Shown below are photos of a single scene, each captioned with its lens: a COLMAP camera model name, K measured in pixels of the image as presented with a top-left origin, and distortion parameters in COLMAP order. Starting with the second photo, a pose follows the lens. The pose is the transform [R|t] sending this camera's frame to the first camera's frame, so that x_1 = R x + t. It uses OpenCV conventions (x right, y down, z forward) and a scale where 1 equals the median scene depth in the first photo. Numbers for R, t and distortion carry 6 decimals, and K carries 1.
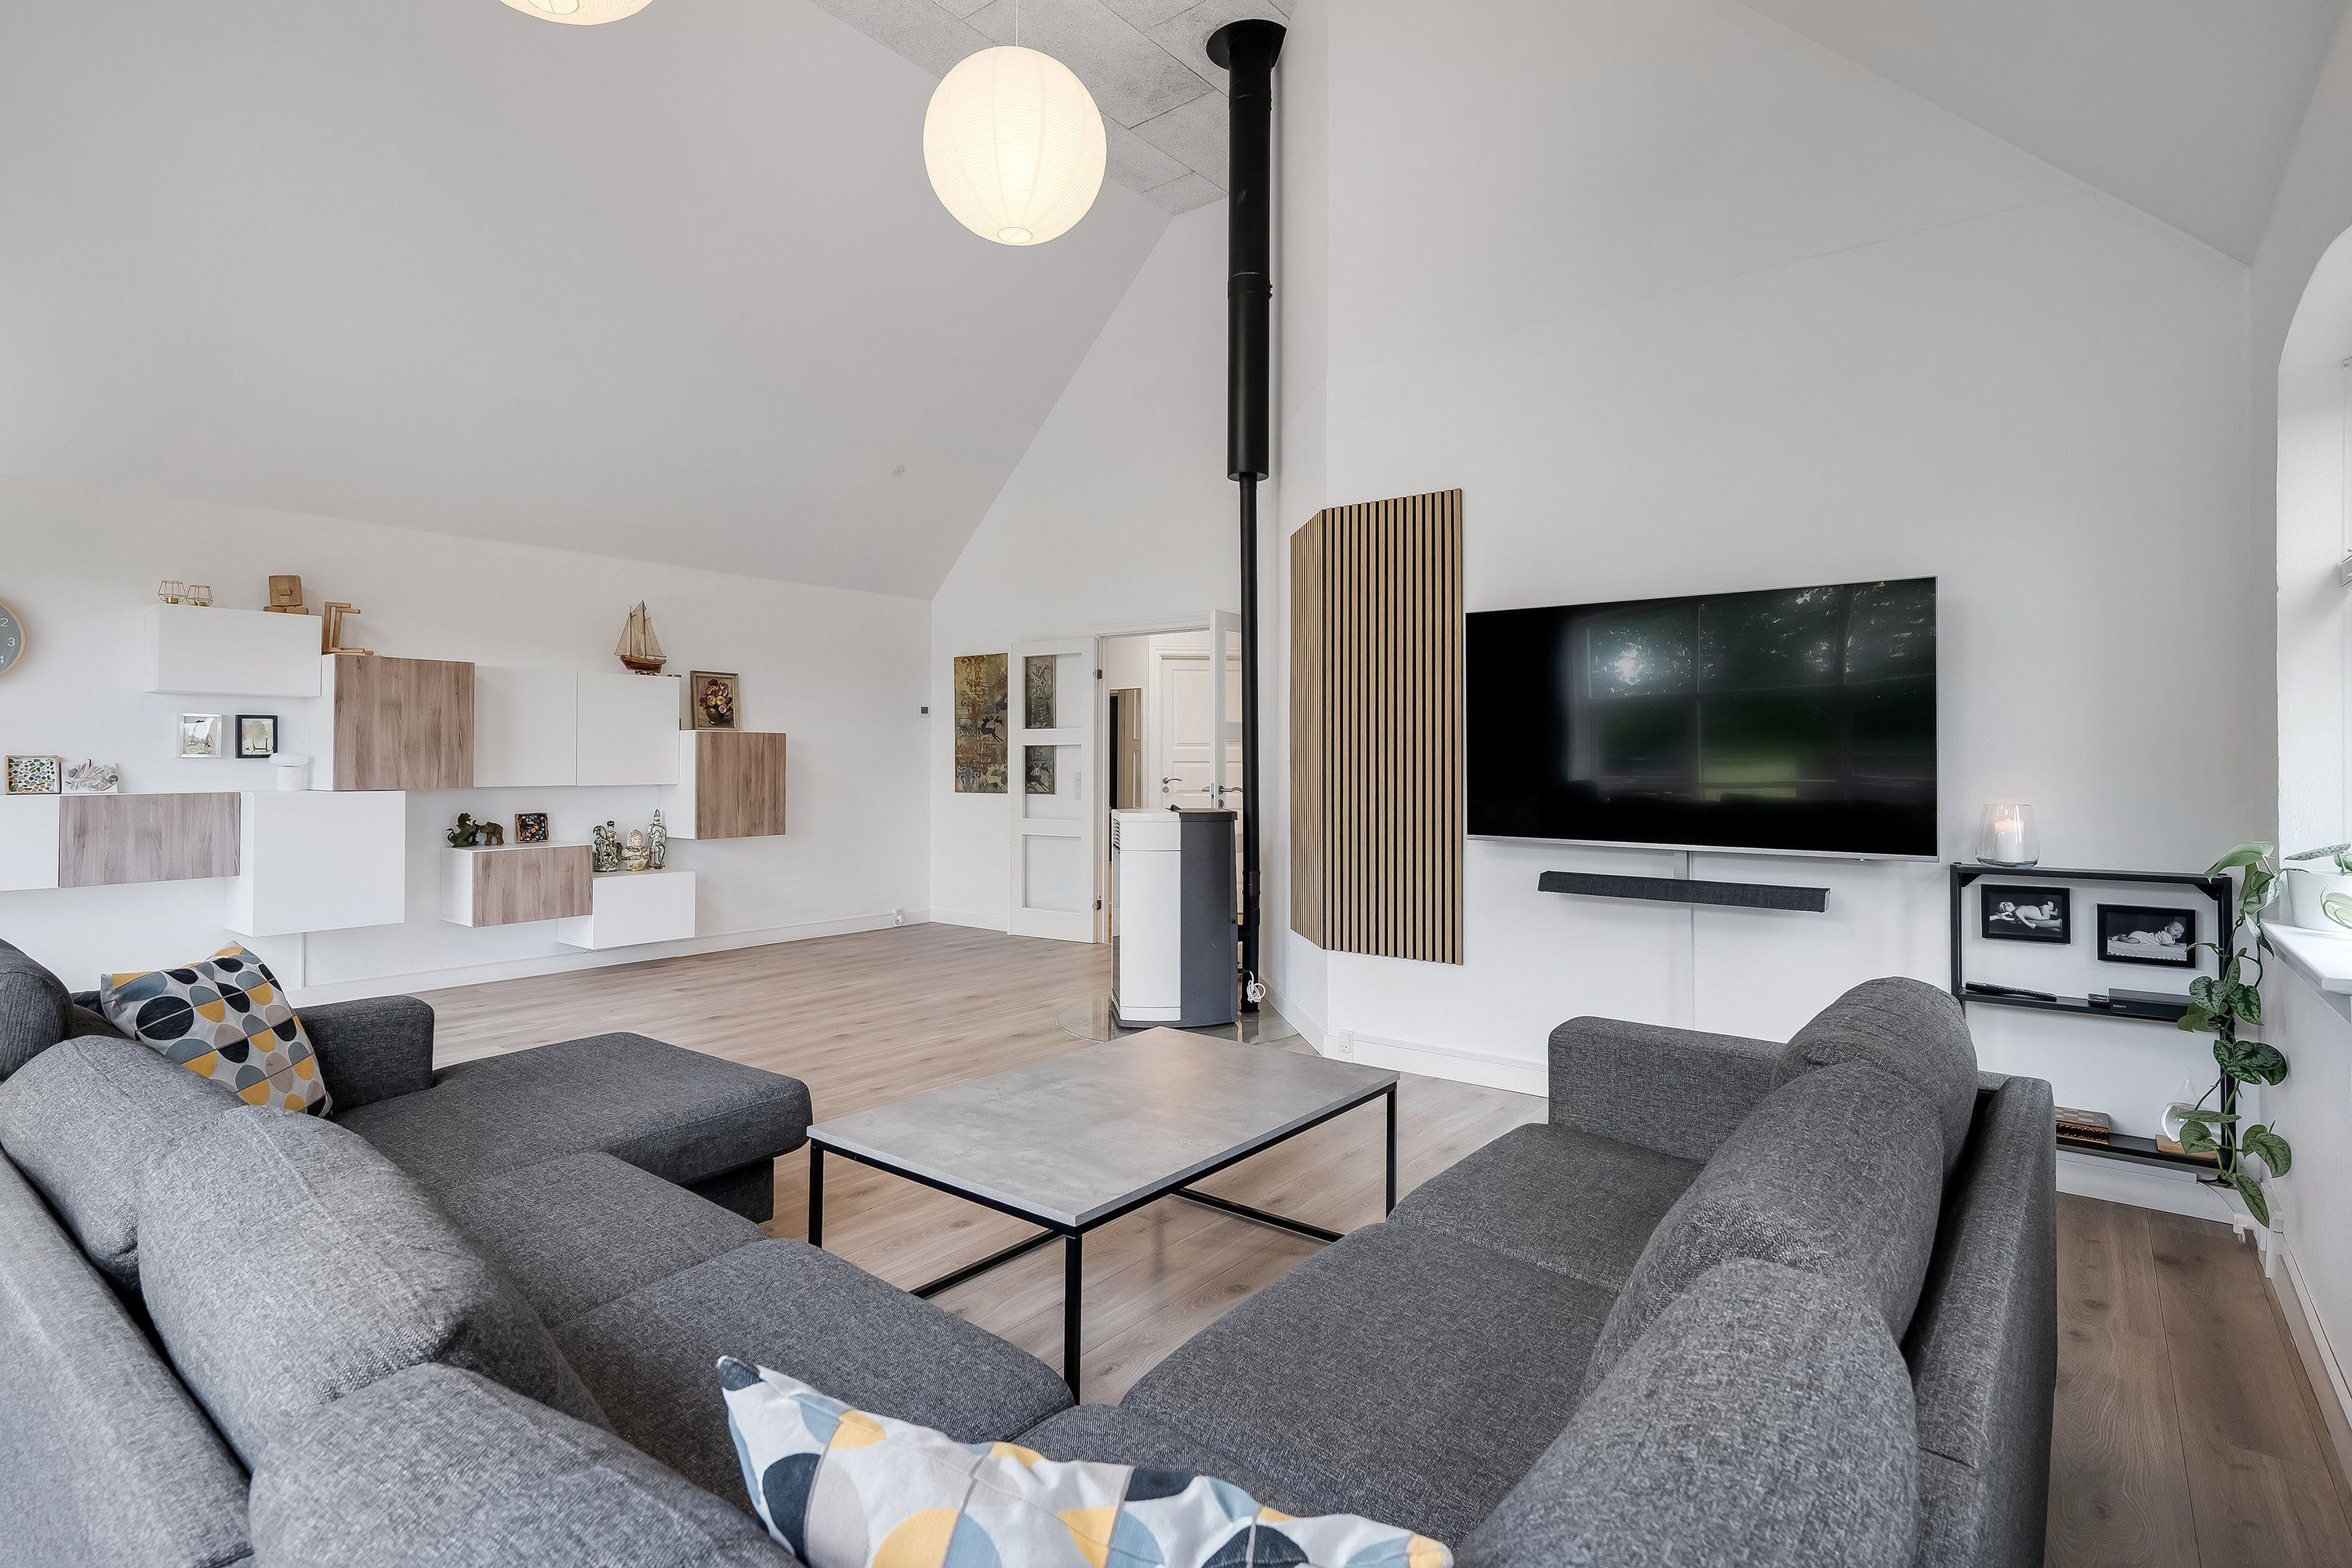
lens RADIAL K [[1176.8, 0, 1171.4], [0, 1176.8, 740.8], [0, 0, 1]] dist [0.003203, -0.000537]
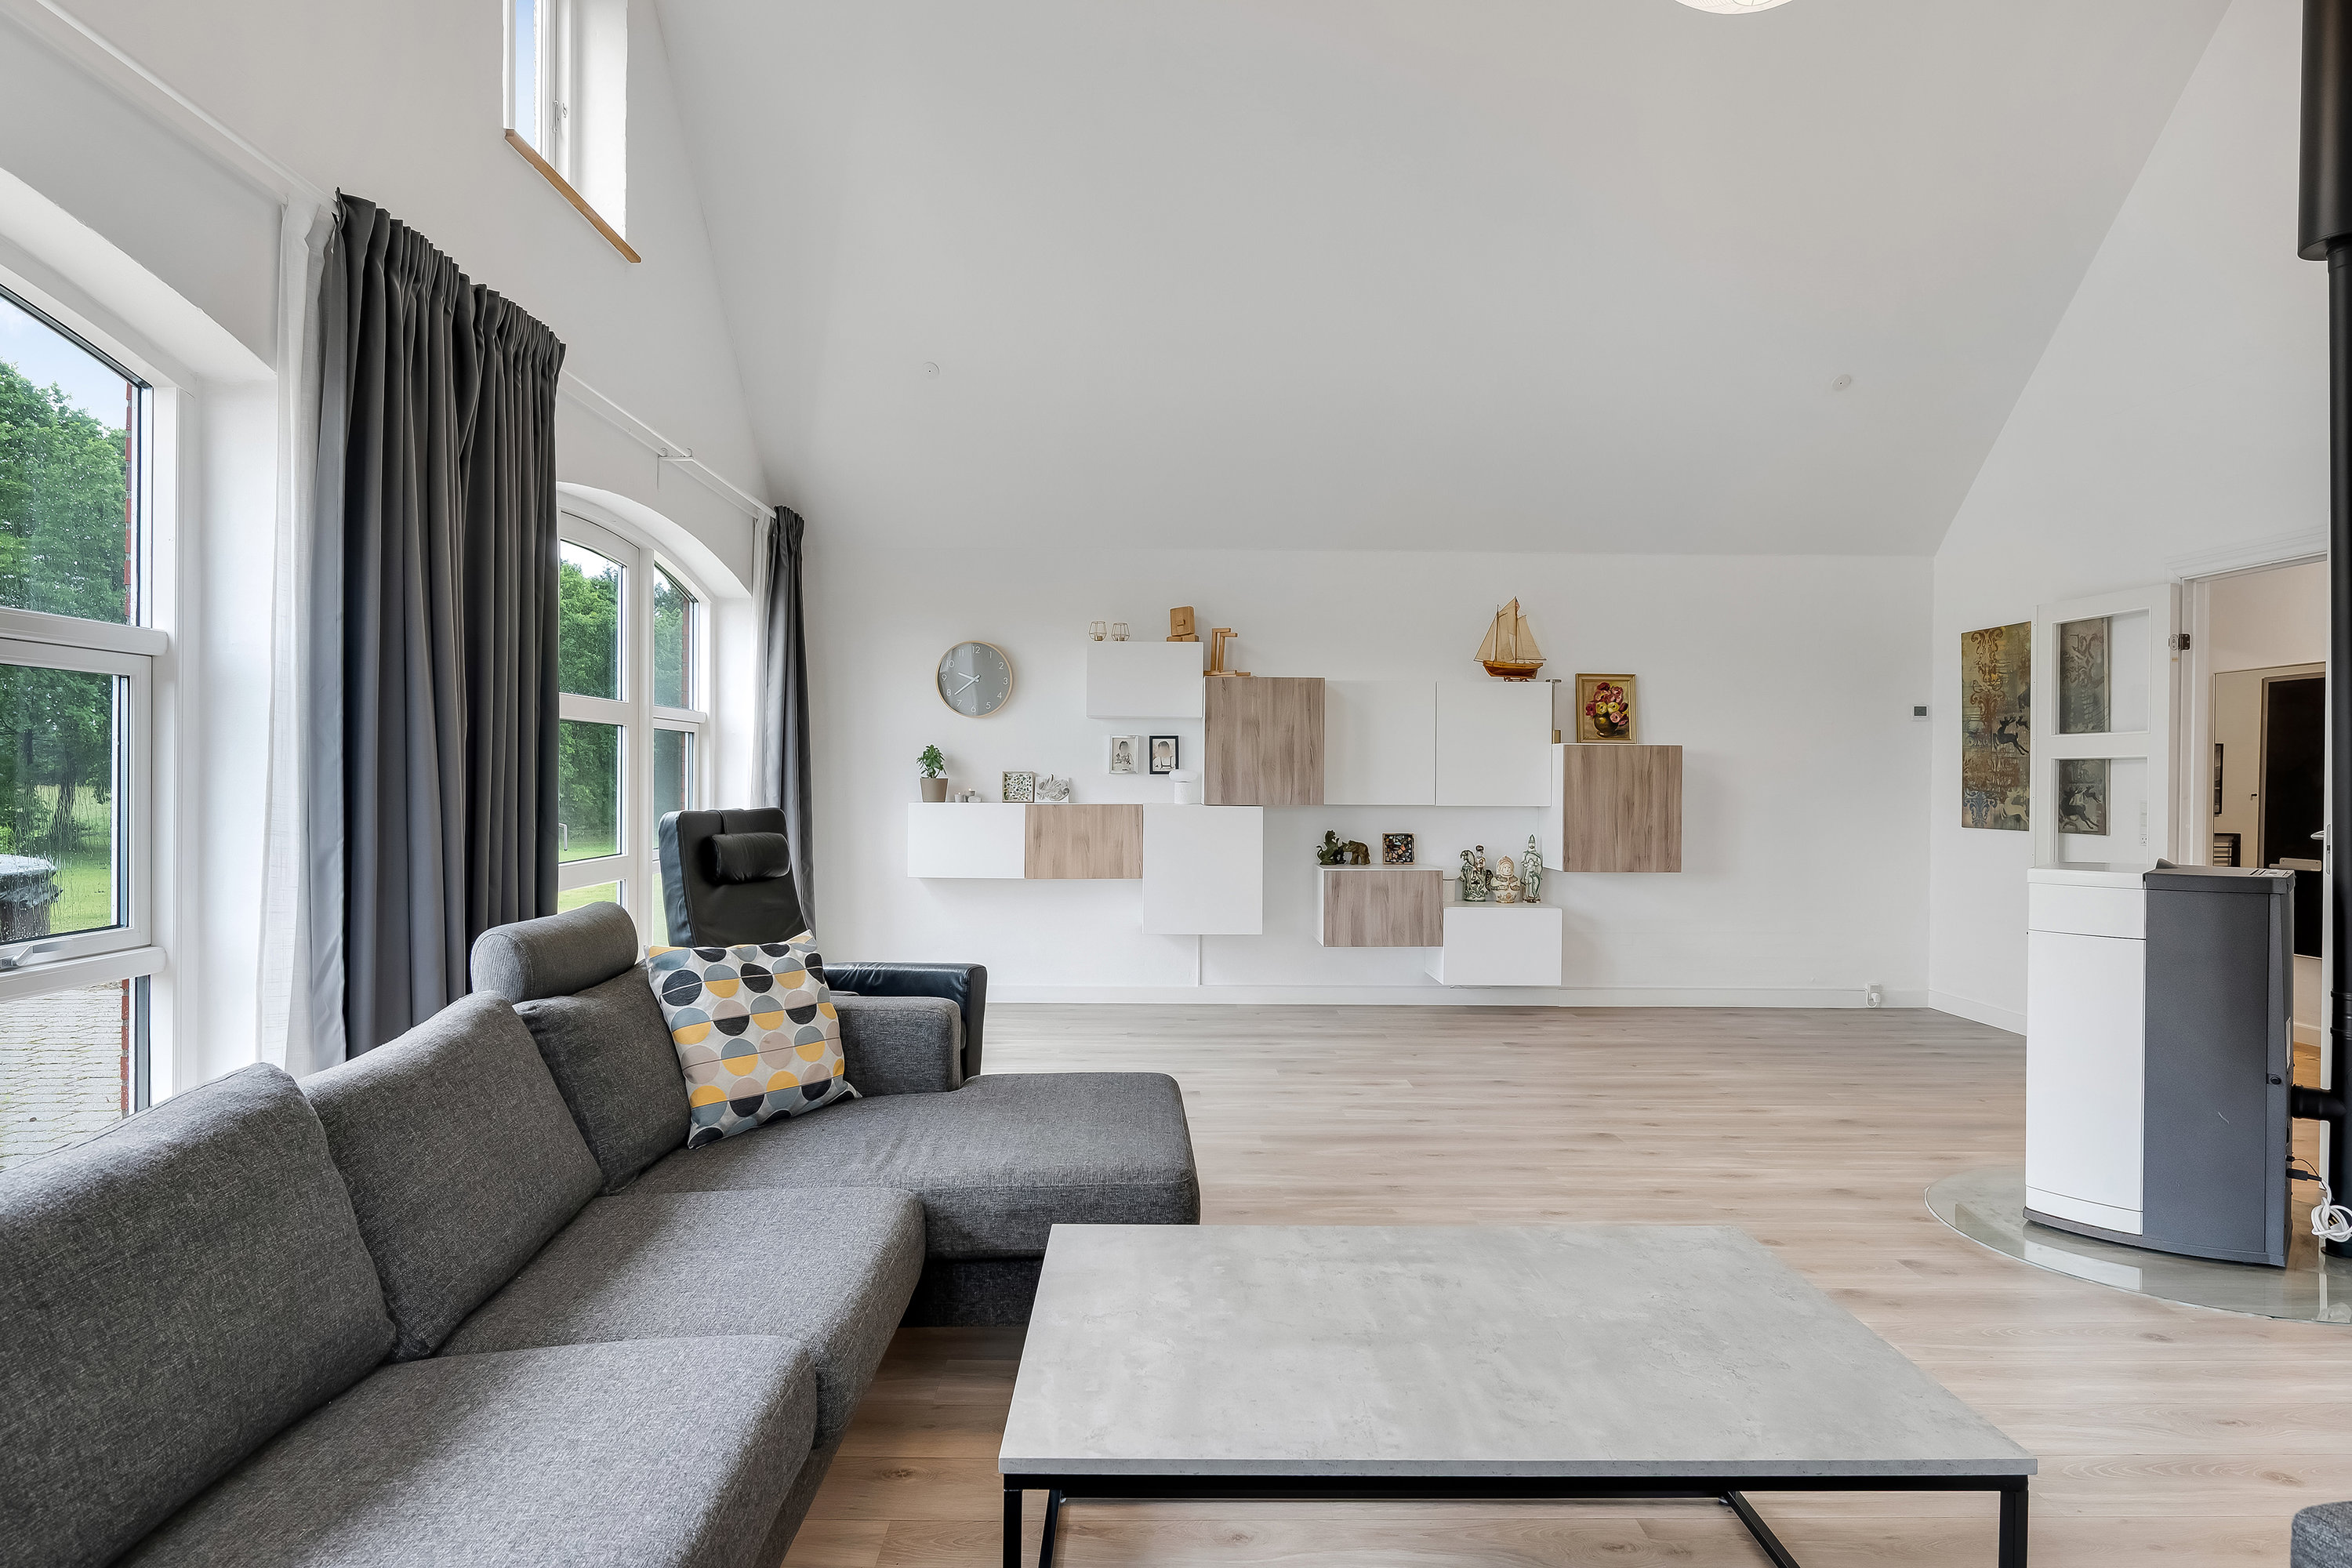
lens RADIAL K [[1323.7, 0, 1164.9], [0, 1323.7, 782.0], [0, 0, 1]] dist [0.001018, -0.000433]
pose [[0.629284, 0.006679, -0.777146, 0.186289], [0.006544, 0.999882, 0.013892, 0.004312], [0.777147, -0.013827, 0.629167, 0.203876]]
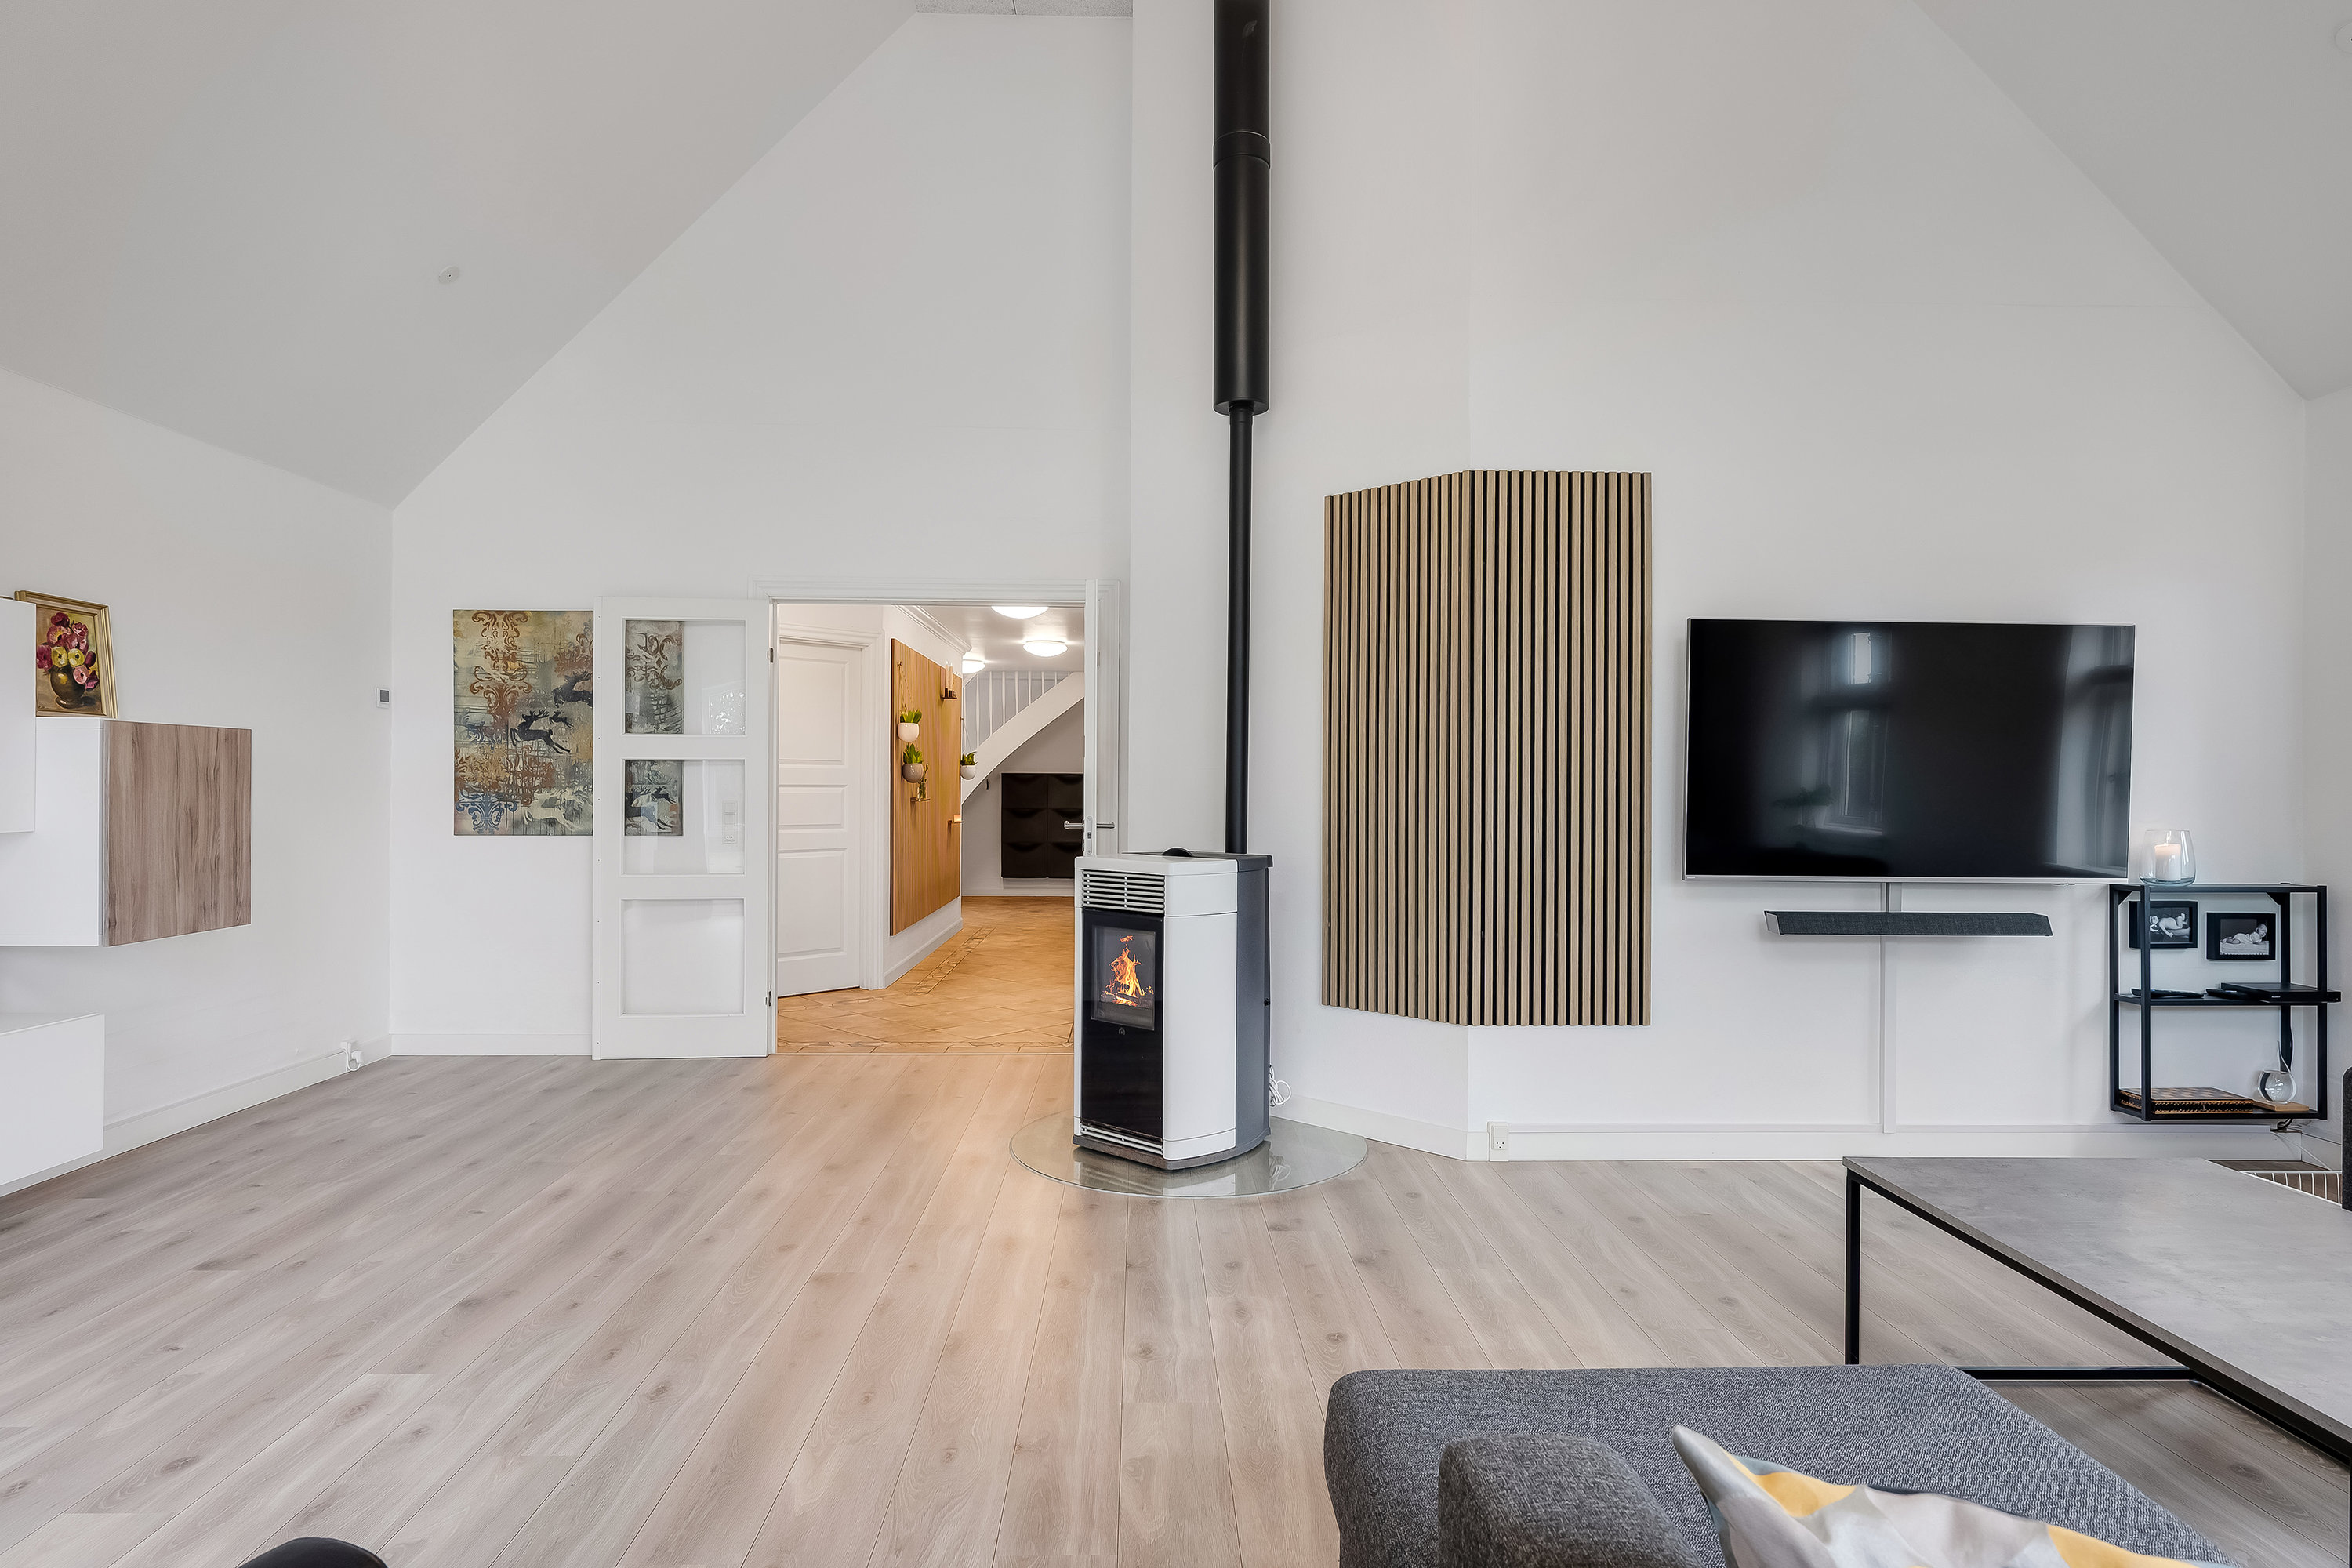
lens RADIAL K [[1316.4, 0, 1167.1], [0, 1316.4, 782.5], [0, 0, 1]] dist [0.000448, -0.000025]
pose [[0.767326, 0.004832, 0.641239, -0.486956], [-0.015855, 0.999809, 0.011440, 0.004921], [-0.641062, -0.018945, 0.767256, 0.368410]]
